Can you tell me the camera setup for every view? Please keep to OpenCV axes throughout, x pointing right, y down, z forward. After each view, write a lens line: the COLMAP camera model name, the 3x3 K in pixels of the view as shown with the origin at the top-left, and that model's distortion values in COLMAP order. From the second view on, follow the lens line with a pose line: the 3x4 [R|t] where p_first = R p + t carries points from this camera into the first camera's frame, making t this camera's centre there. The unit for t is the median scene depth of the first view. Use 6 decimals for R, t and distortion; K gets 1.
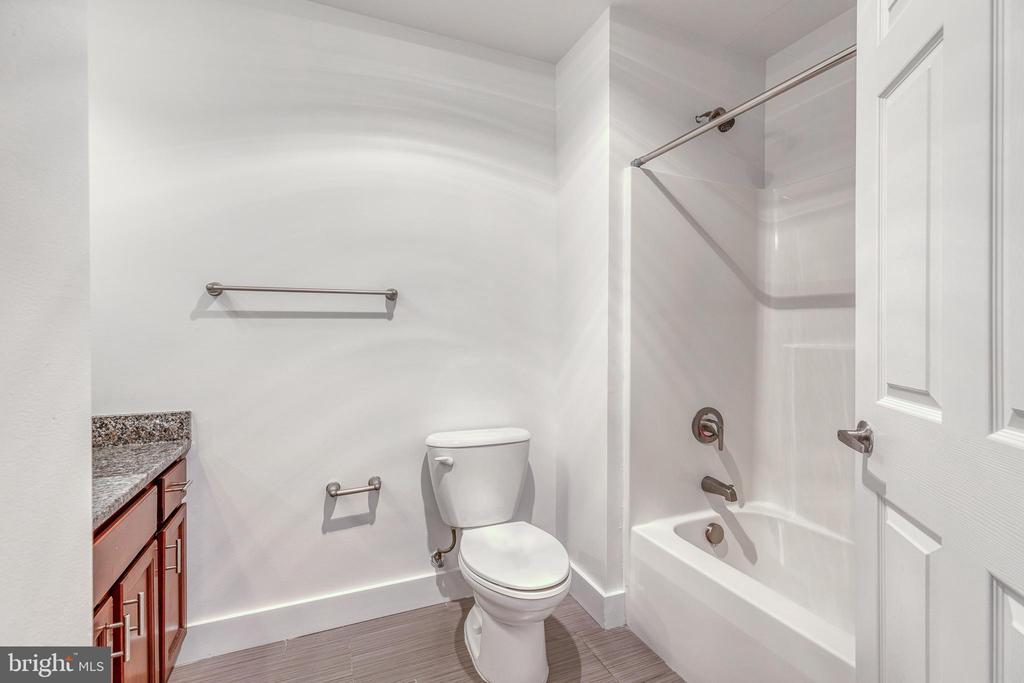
lens RADIAL K [[459.7, 0, 509.3], [0, 459.7, 336.2], [0, 0, 1]] dist [0.006756, -0.001348]
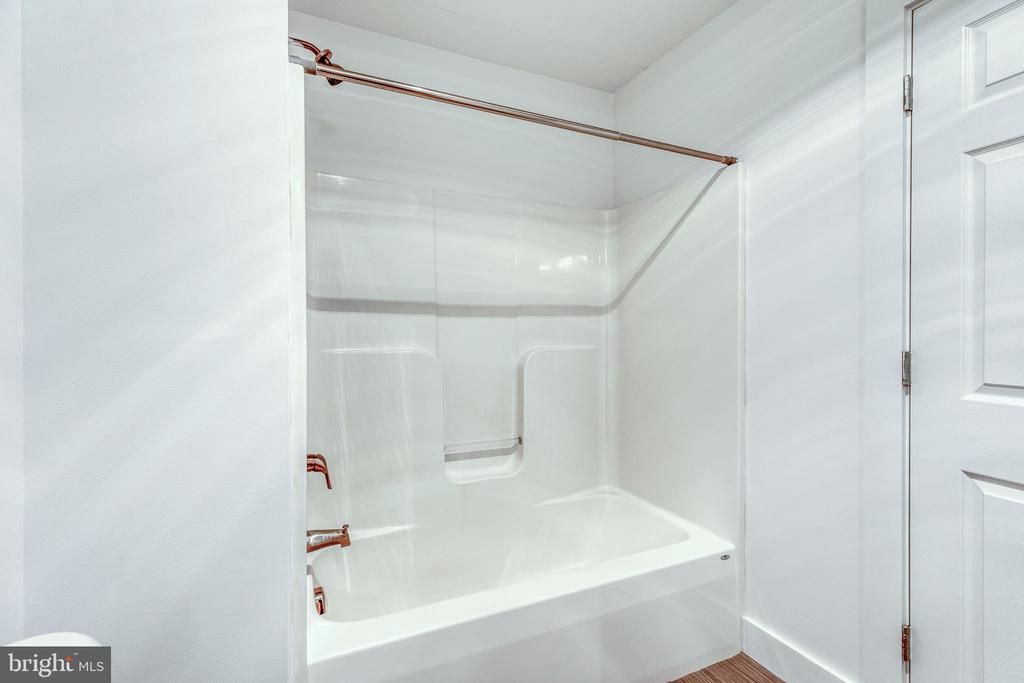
lens RADIAL K [[459.7, 0, 511.0], [0, 459.7, 336.8], [0, 0, 1]] dist [0.006756, -0.001348]
pose [[-0.034980, -0.009486, 0.999343, -0.482765], [0.005588, 0.999937, 0.009688, -0.023206], [-0.999372, 0.005923, -0.034925, 1.055231]]
